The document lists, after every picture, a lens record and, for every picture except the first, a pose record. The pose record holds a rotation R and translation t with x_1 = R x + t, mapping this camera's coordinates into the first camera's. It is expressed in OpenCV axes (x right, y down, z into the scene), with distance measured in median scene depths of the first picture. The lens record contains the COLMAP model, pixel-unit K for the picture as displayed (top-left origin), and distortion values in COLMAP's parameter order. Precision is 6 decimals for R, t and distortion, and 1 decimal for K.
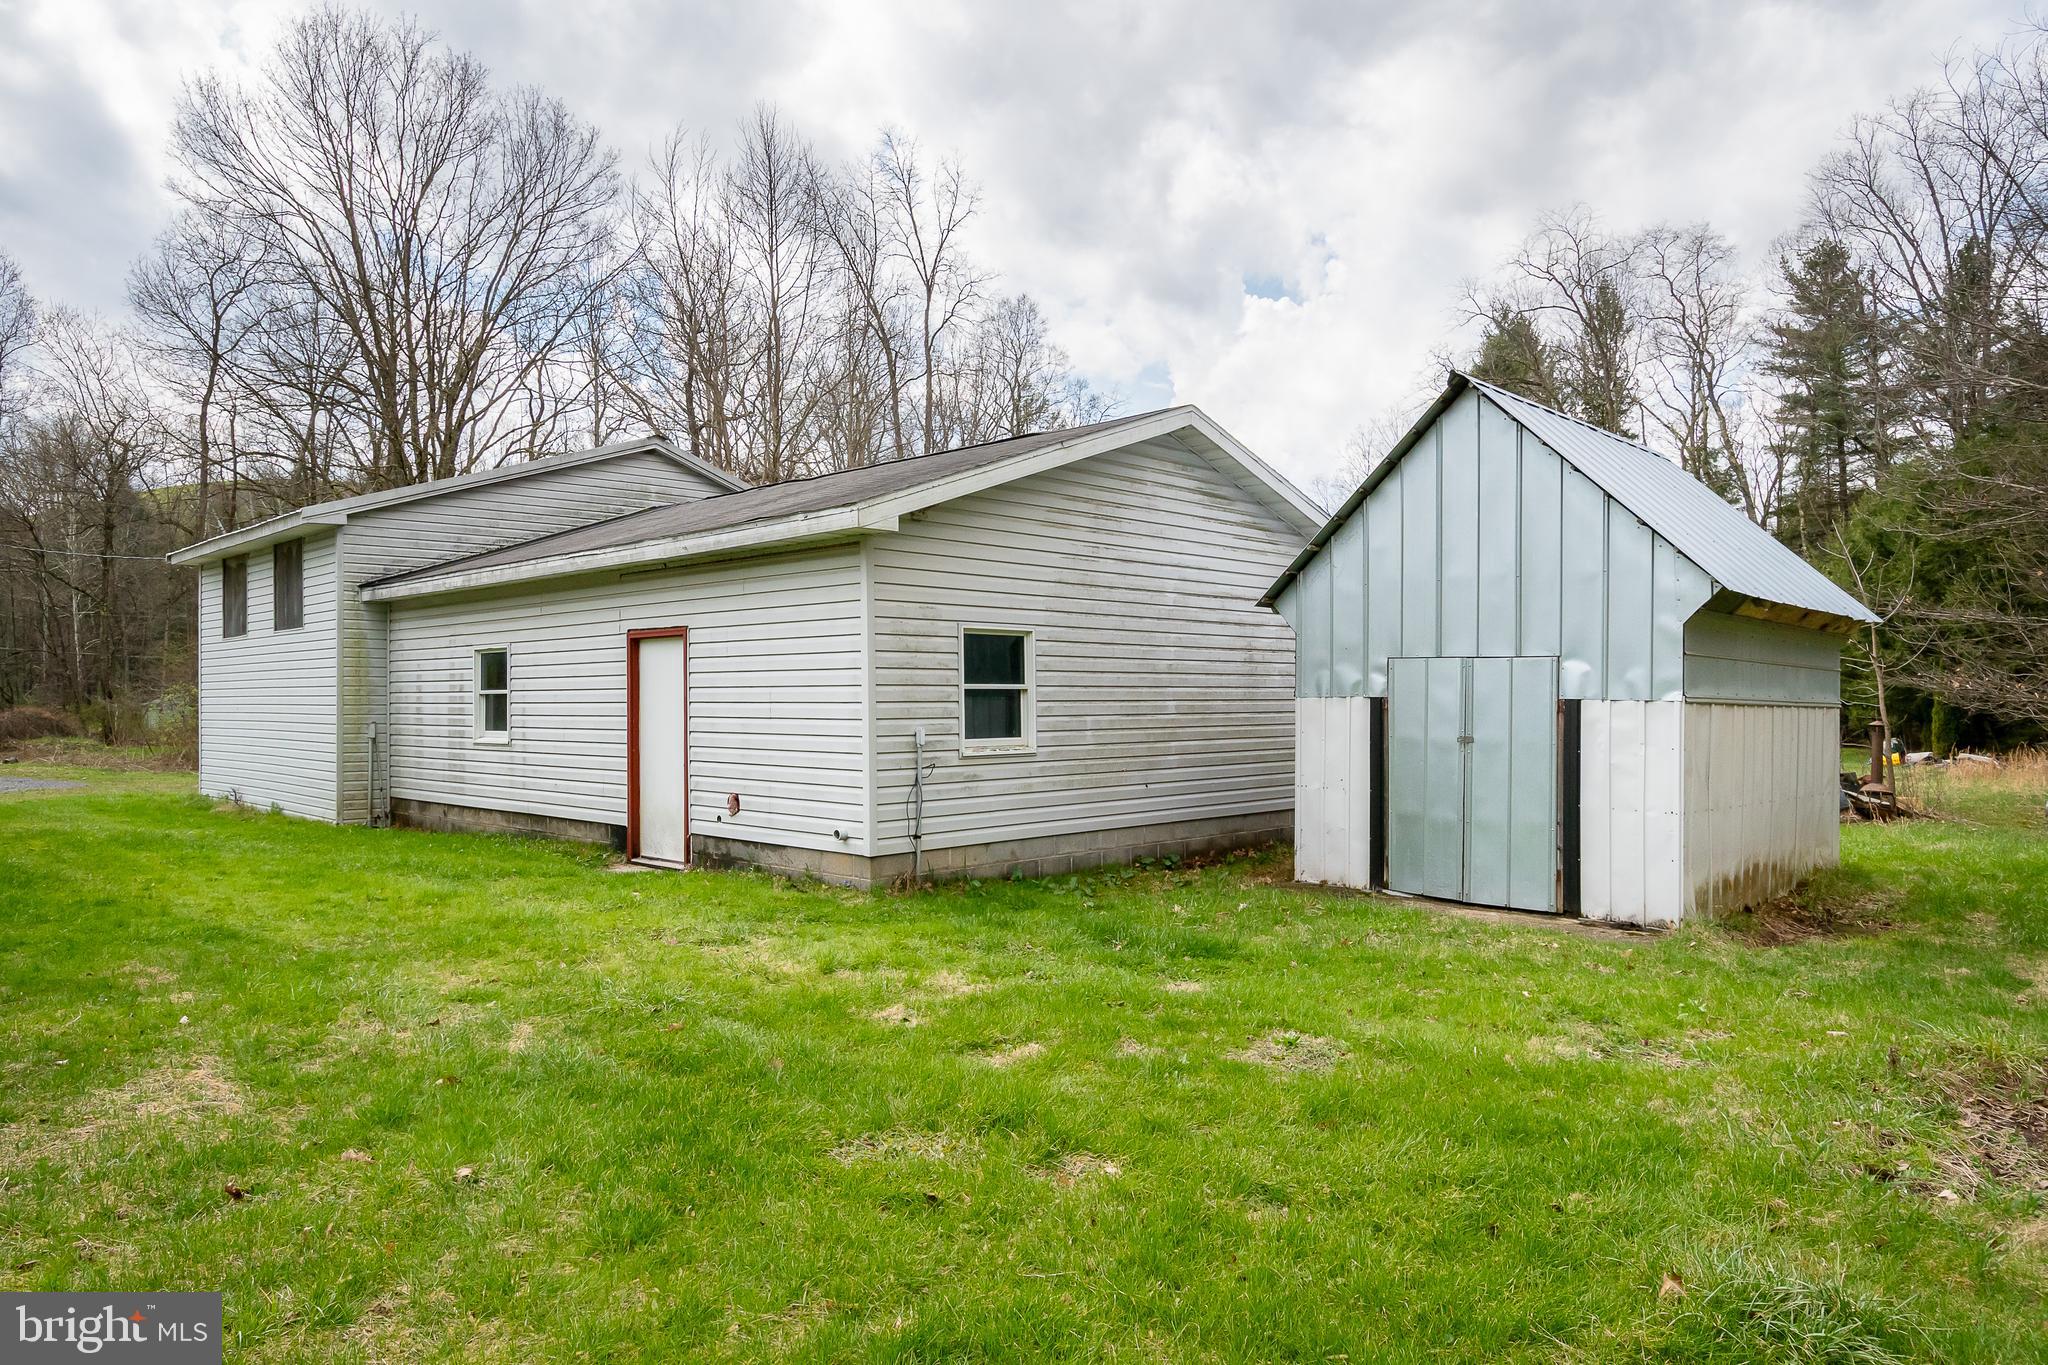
lens RADIAL K [[1241.5, 0, 1024.0], [0, 1241.5, 682.5], [0, 0, 1]] dist [0.004063, 0.001707]
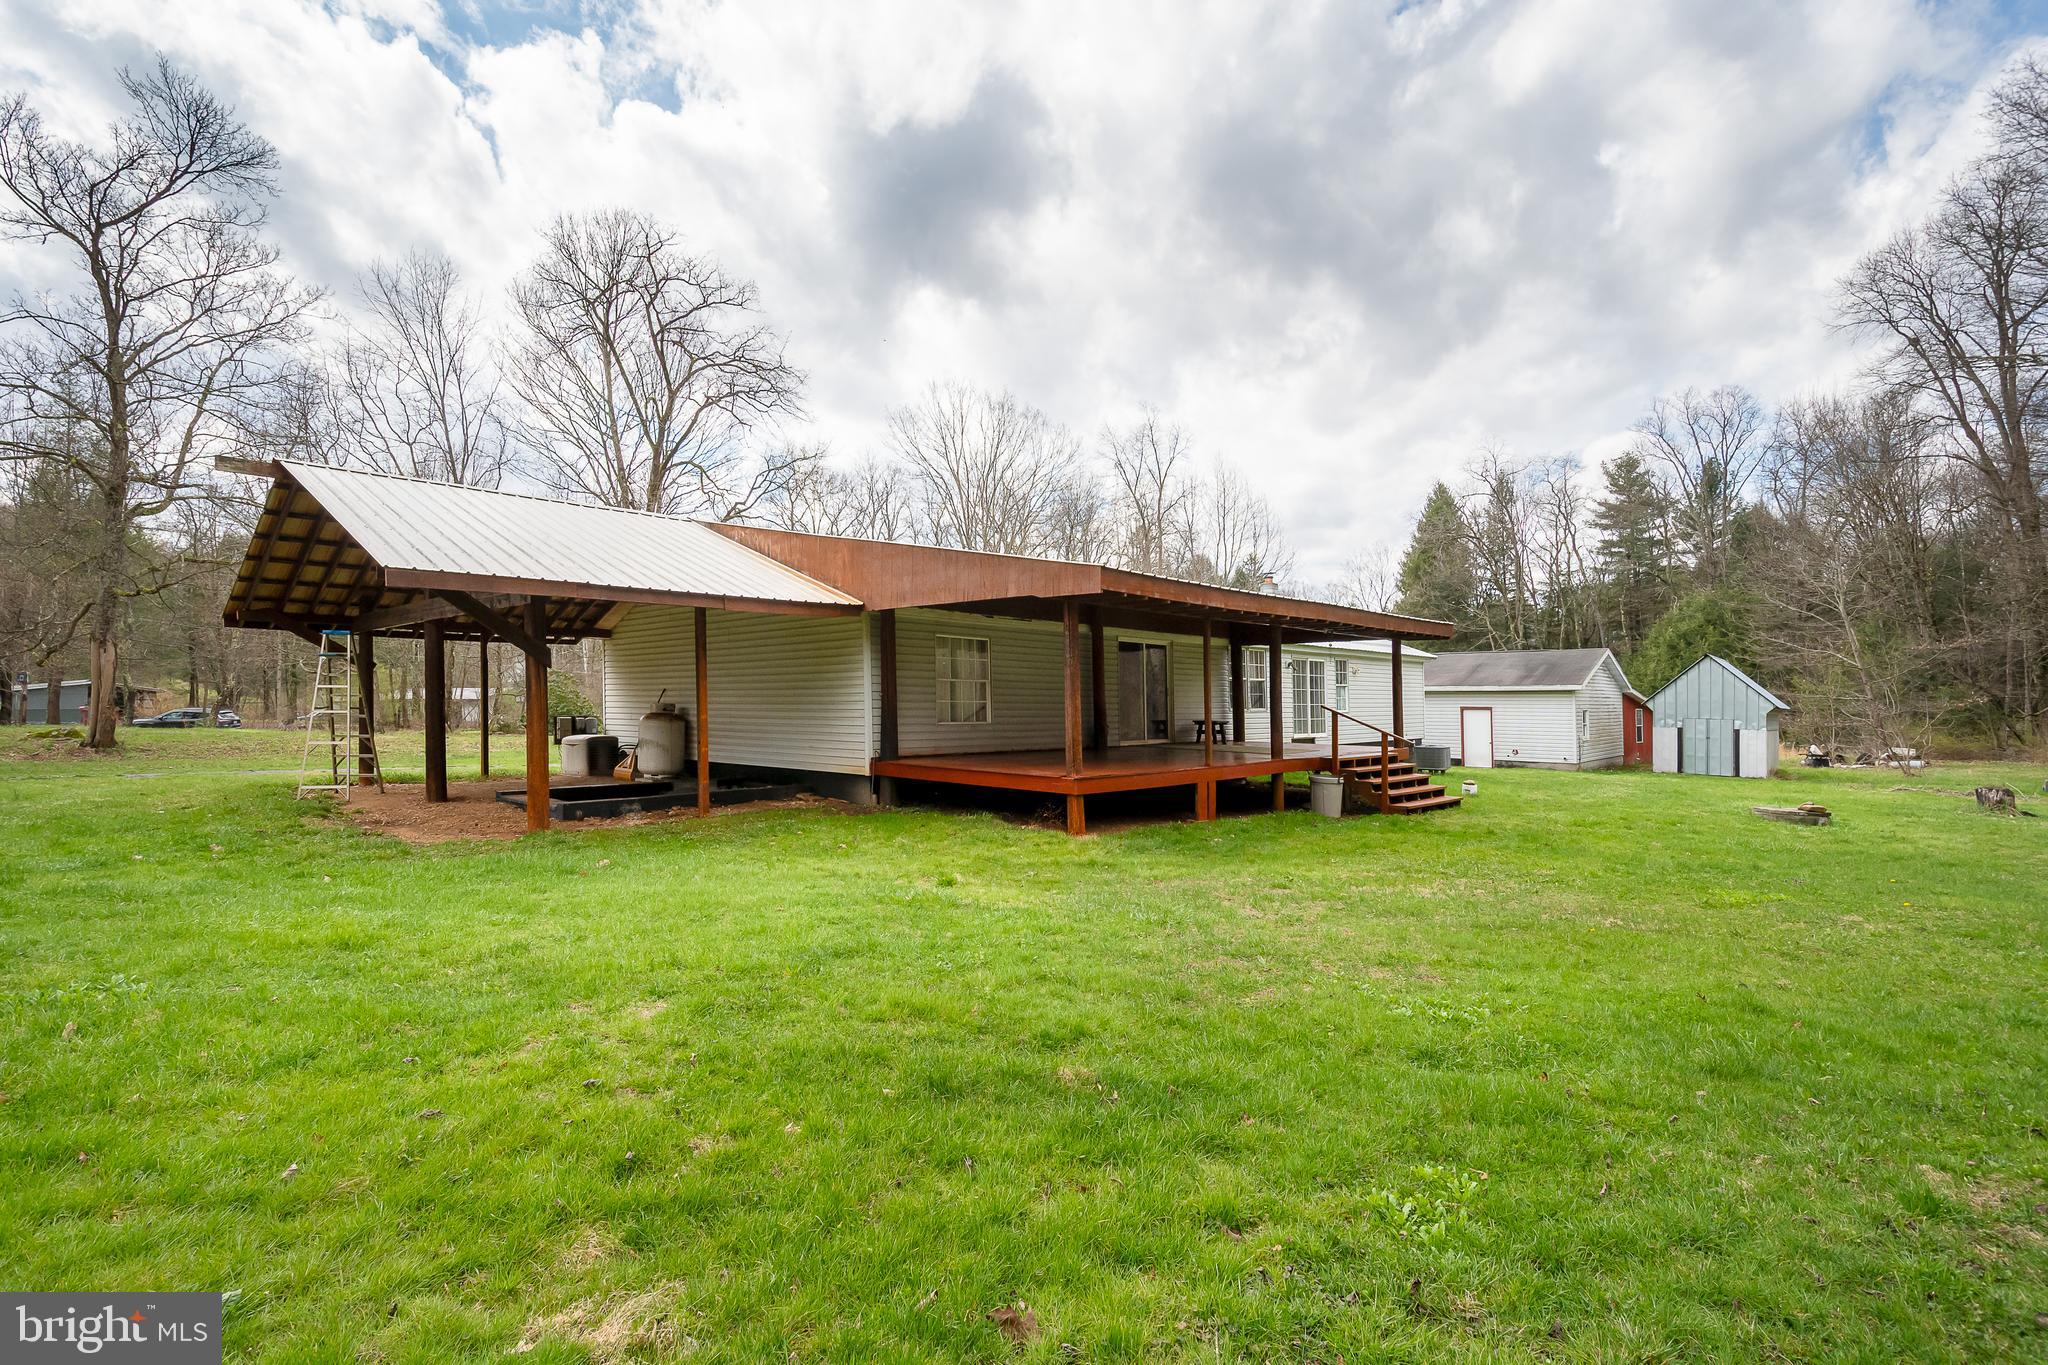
lens RADIAL K [[872.5, 0, 1024.0], [0, 872.5, 682.5], [0, 0, 1]] dist [-0.000723, -0.000091]
pose [[0.999838, 0.010268, 0.014814, -0.262876], [-0.010127, 0.999903, -0.009584, -0.011977], [-0.014911, 0.009432, 0.999844, -0.255277]]
